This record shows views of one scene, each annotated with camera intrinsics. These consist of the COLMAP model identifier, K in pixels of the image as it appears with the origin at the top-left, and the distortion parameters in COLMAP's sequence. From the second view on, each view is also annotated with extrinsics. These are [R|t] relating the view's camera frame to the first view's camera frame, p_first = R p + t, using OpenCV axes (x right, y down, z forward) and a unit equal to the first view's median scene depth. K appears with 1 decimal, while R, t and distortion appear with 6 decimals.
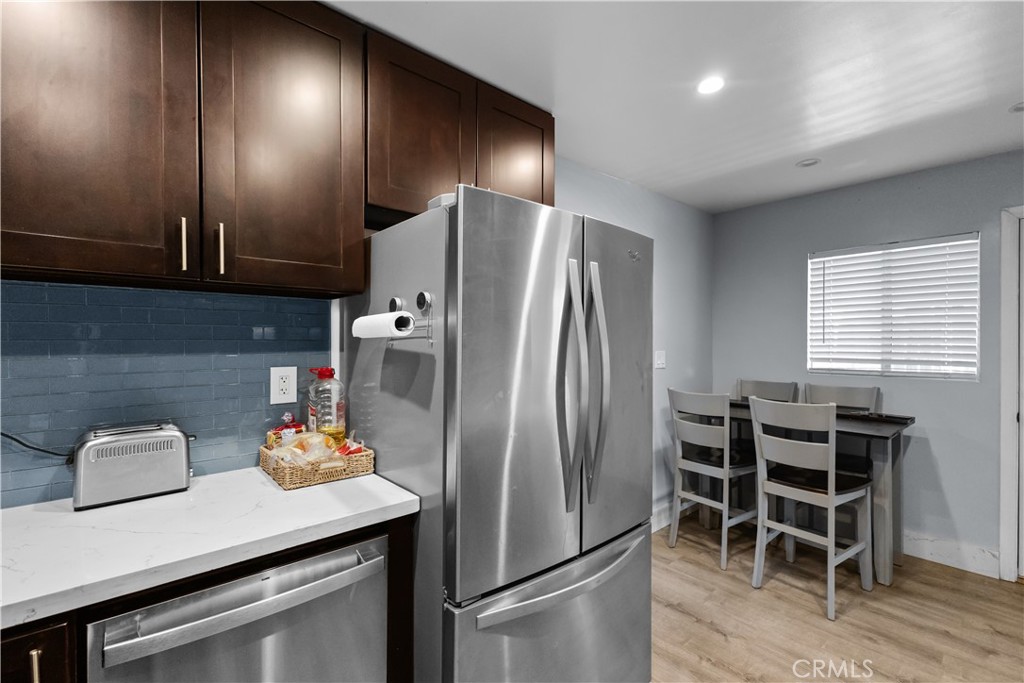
lens RADIAL K [[444.2, 0, 510.7], [0, 444.2, 344.3], [0, 0, 1]] dist [0.003186, -0.000055]
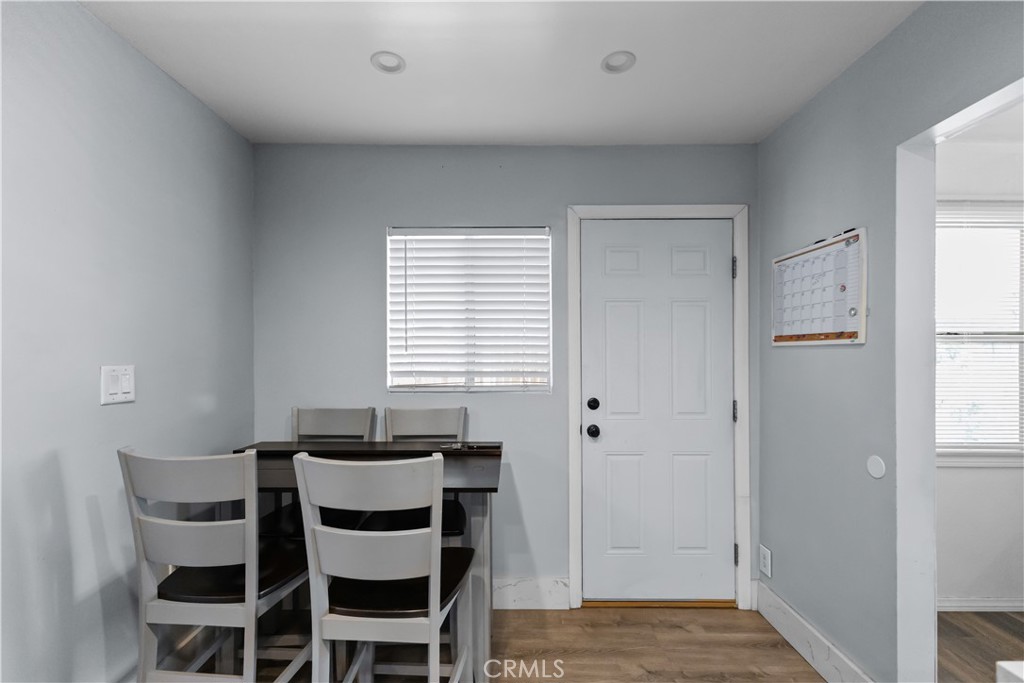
lens RADIAL K [[465.7, 0, 508.3], [0, 465.7, 358.0], [0, 0, 1]] dist [0.002798, 0.000444]
pose [[0.651289, -0.004113, 0.758819, 0.268288], [0.004442, 0.999989, 0.001607, 0.009653], [-0.758817, 0.002324, 0.651300, 0.433203]]
